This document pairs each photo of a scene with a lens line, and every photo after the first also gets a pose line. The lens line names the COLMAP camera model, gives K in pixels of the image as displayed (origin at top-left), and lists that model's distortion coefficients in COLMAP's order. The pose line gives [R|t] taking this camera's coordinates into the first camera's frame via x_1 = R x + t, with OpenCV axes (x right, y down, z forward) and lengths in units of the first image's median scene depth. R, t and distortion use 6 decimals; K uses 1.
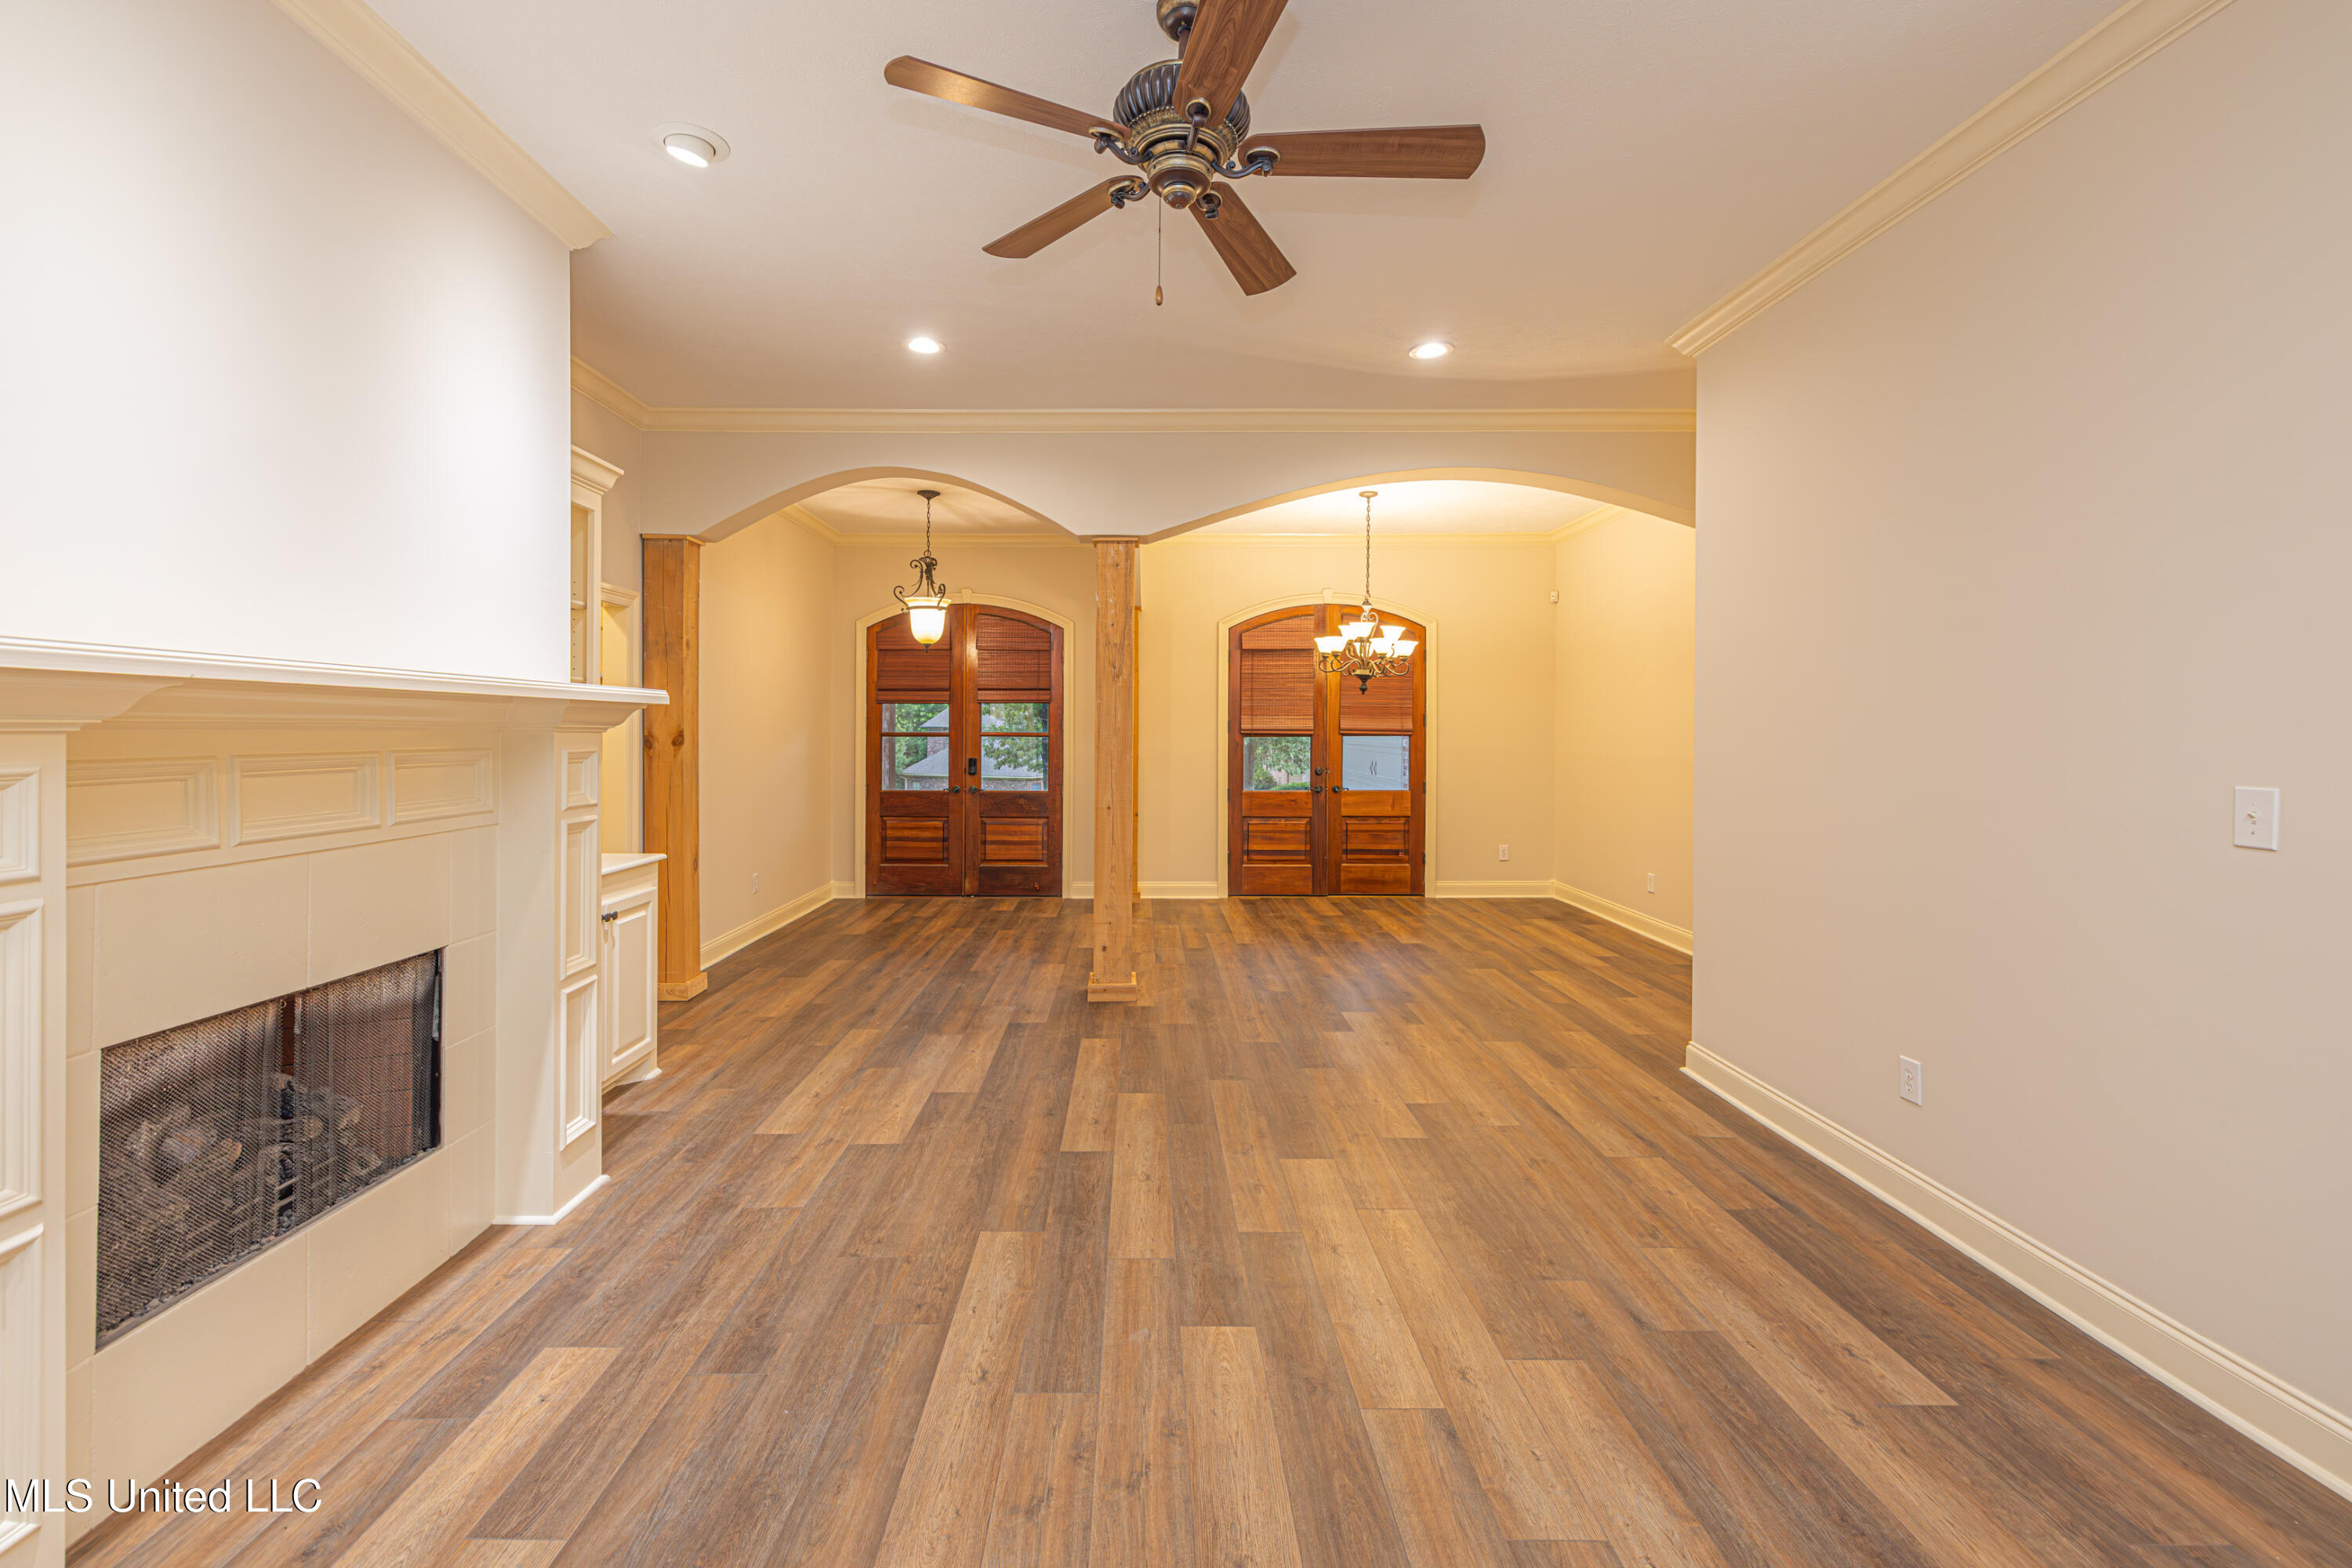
lens RADIAL K [[988.5, 0, 1164.1], [0, 988.5, 729.8], [0, 0, 1]] dist [0.000458, 0.000226]
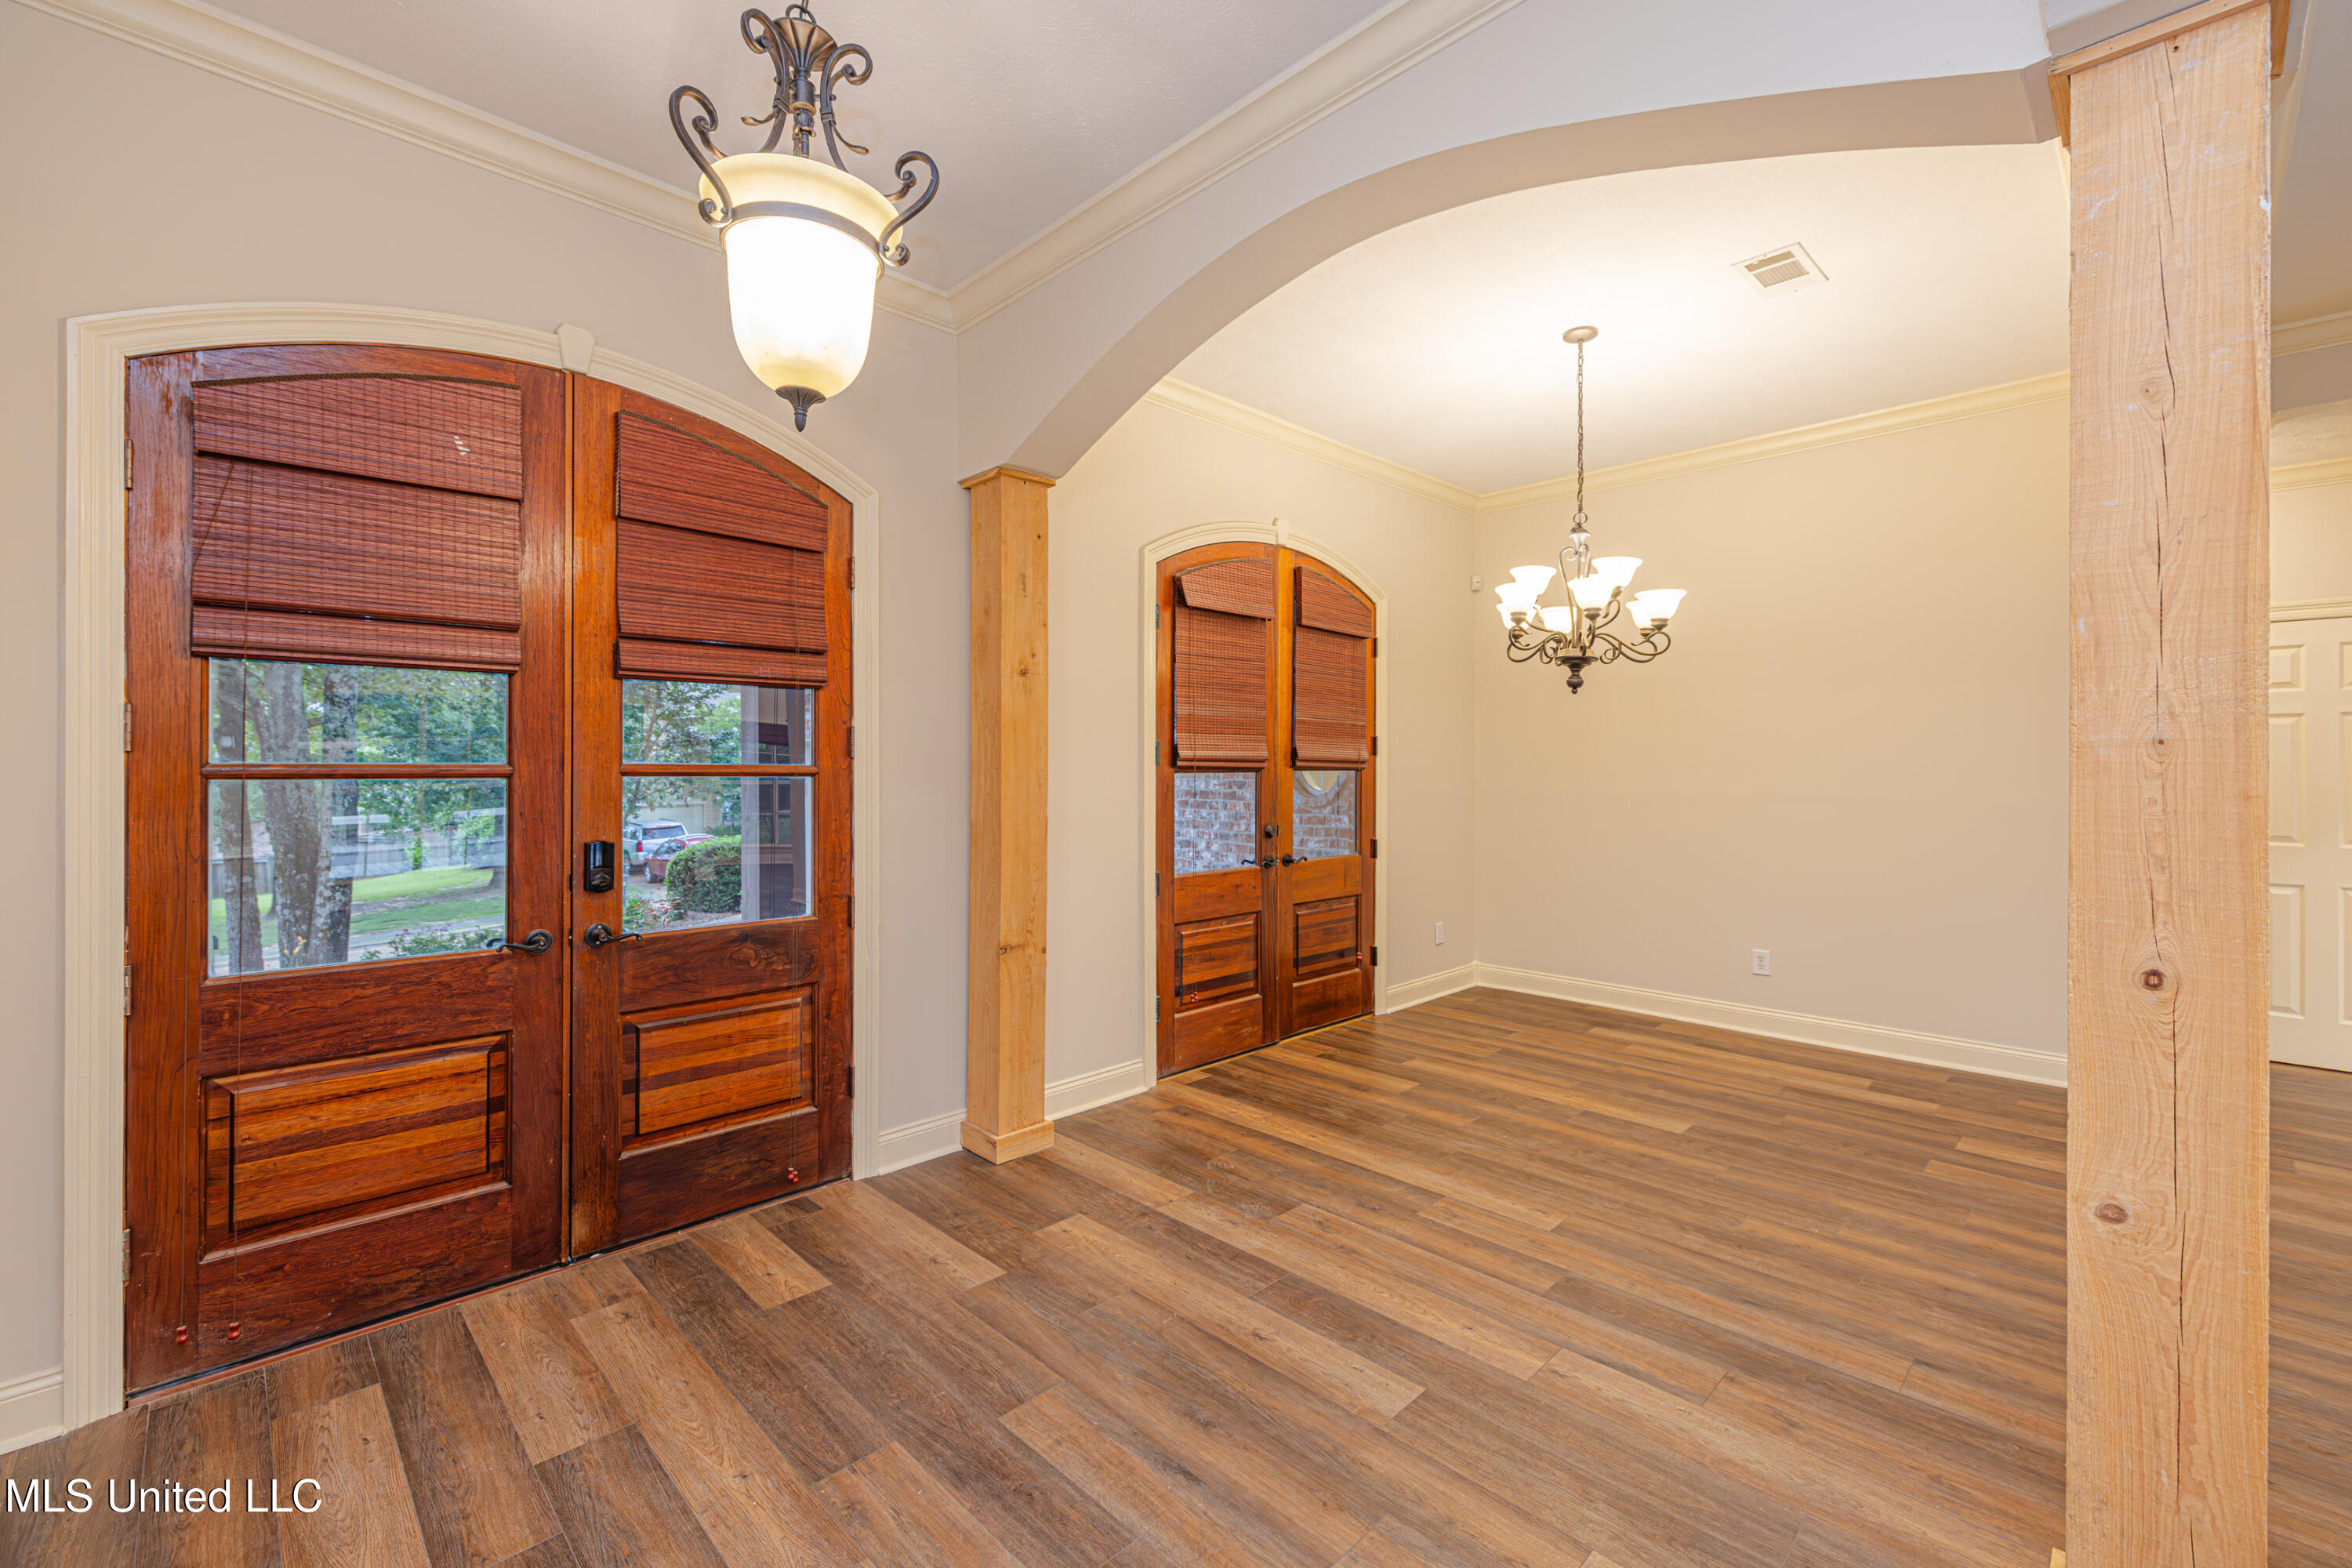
lens RADIAL K [[985.4, 0, 1185.6], [0, 985.4, 771.3], [0, 0, 1]] dist [0.000721, 0.000112]
pose [[0.716231, -0.005404, 0.697842, -0.672508], [0.004672, 0.999985, 0.002949, 0.011497], [-0.697848, 0.001148, 0.716245, 1.479675]]
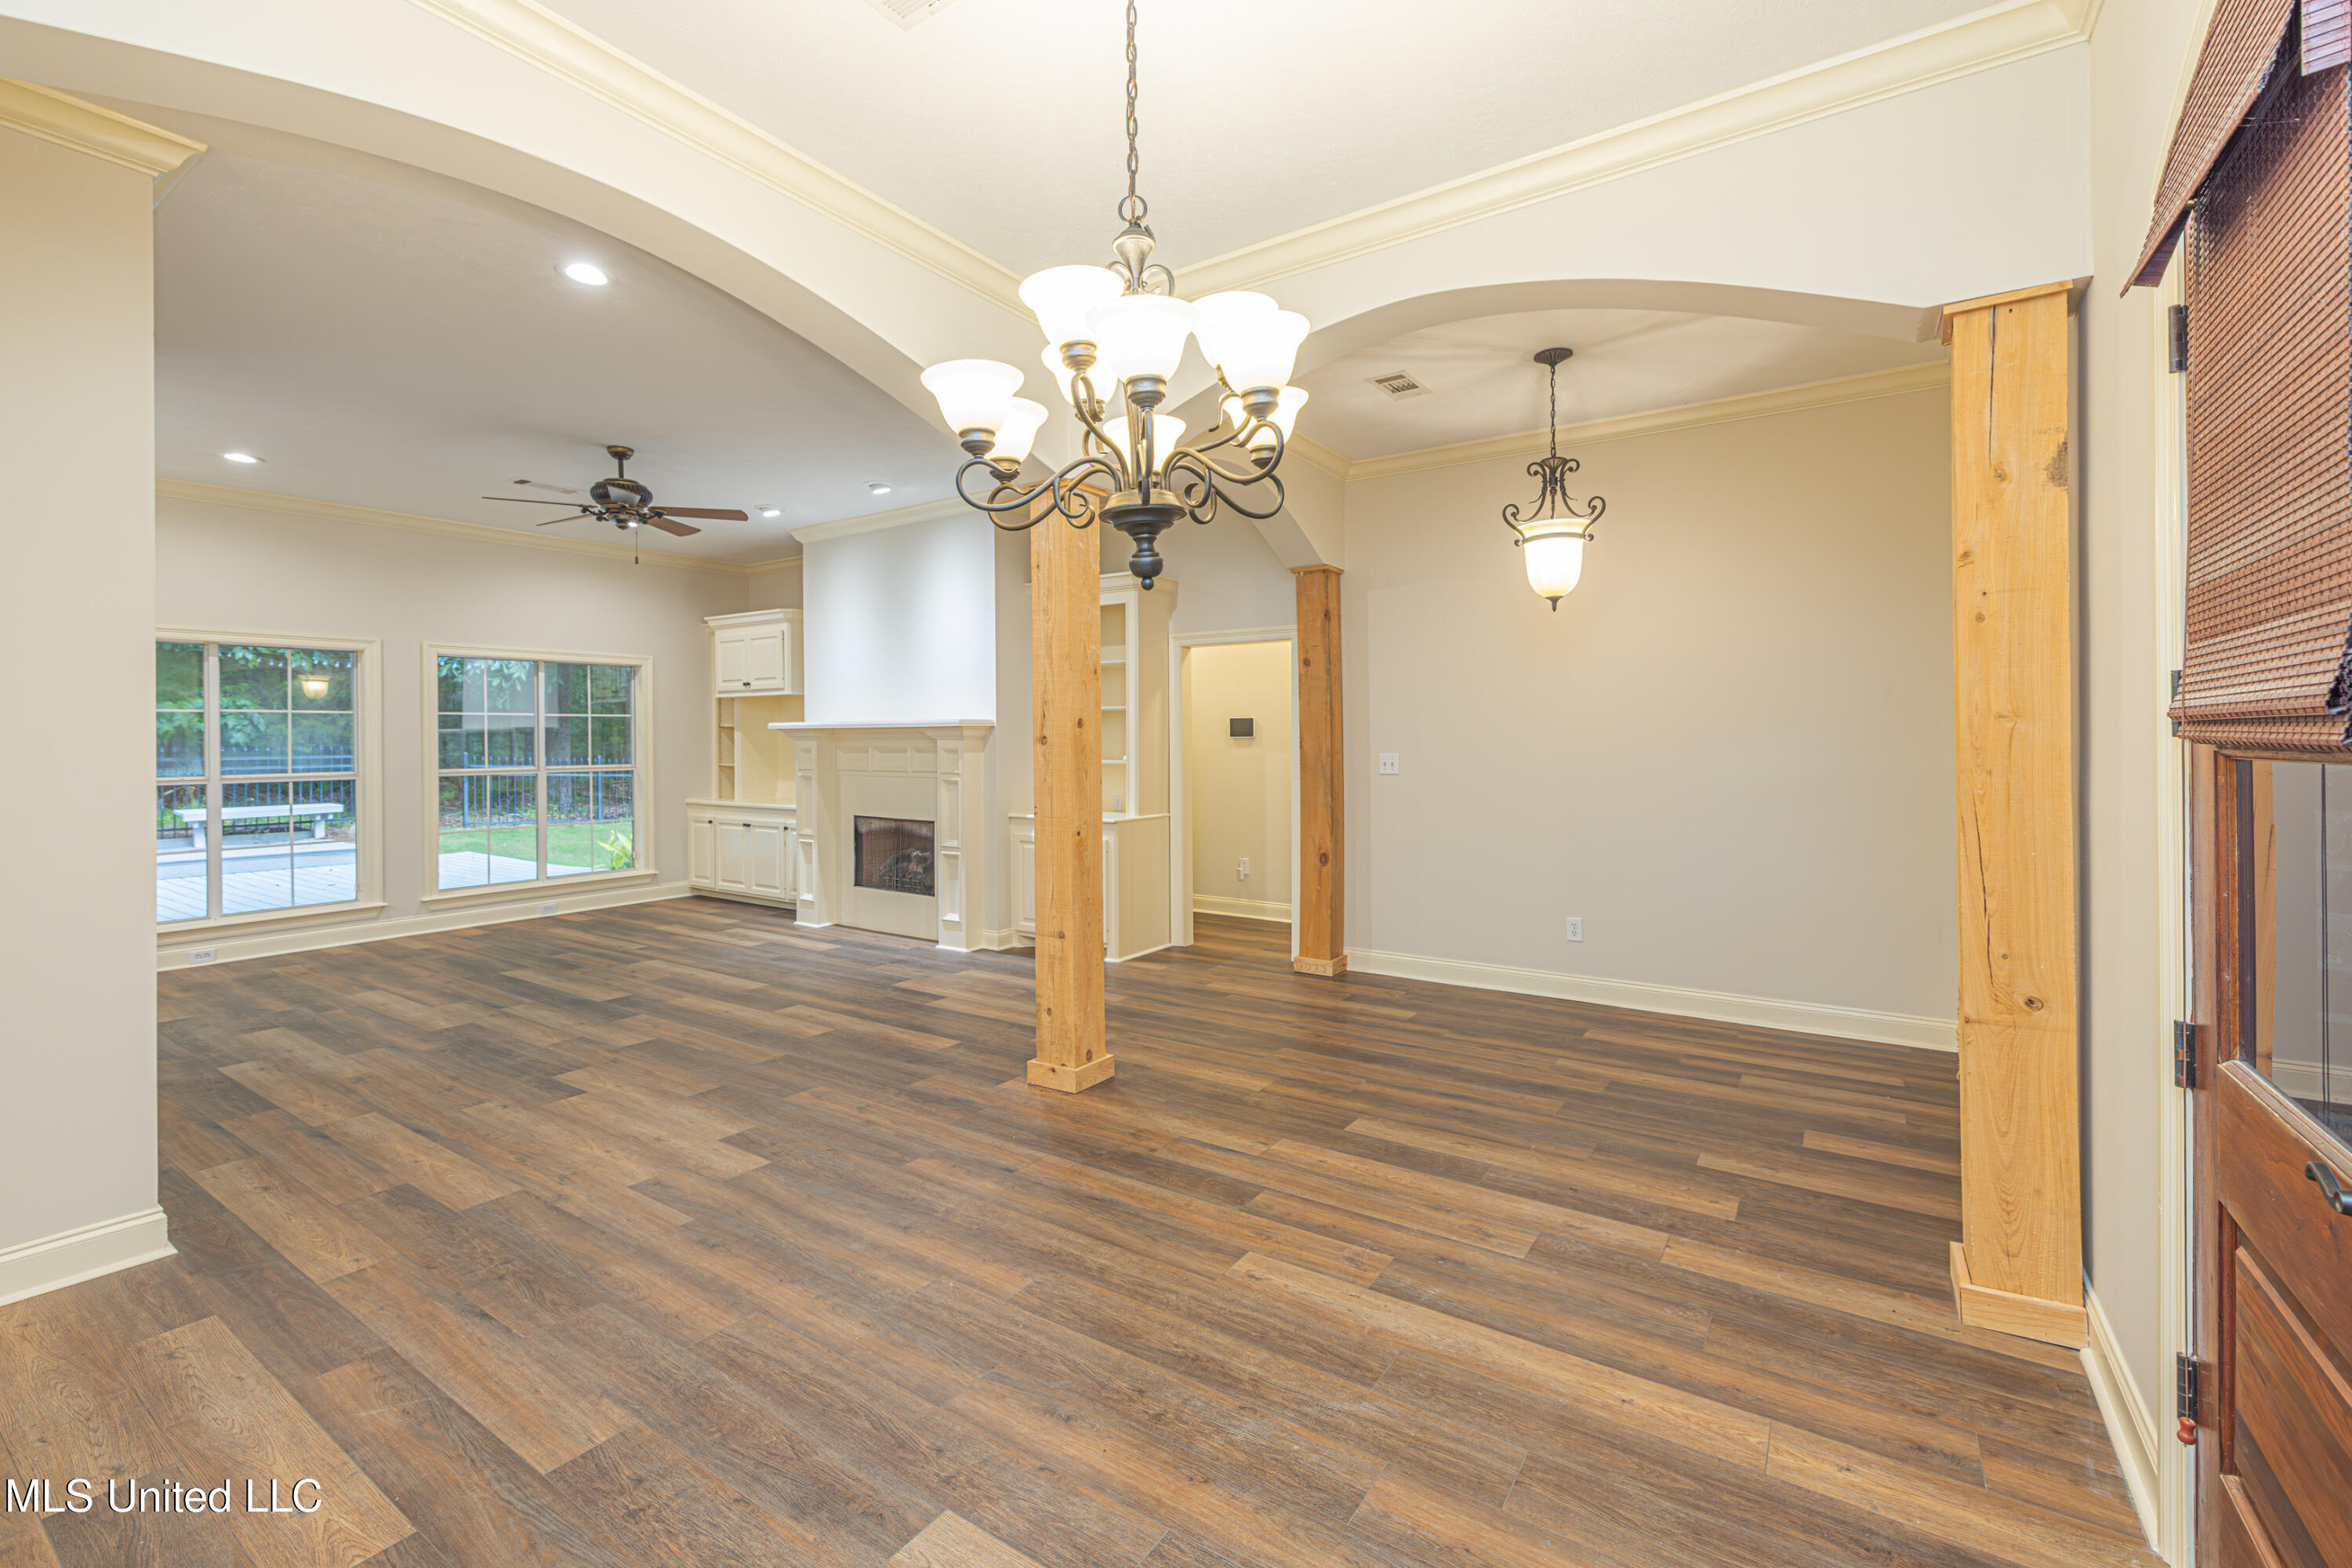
lens RADIAL K [[993.3, 0, 1166.2], [0, 993.3, 747.2], [0, 0, 1]] dist [0.000892, 0.000467]
pose [[-0.577613, 0.004526, -0.816298, 0.802214], [0.002917, 0.999990, 0.003480, 0.010446], [0.816306, -0.000371, -0.577620, 2.260365]]
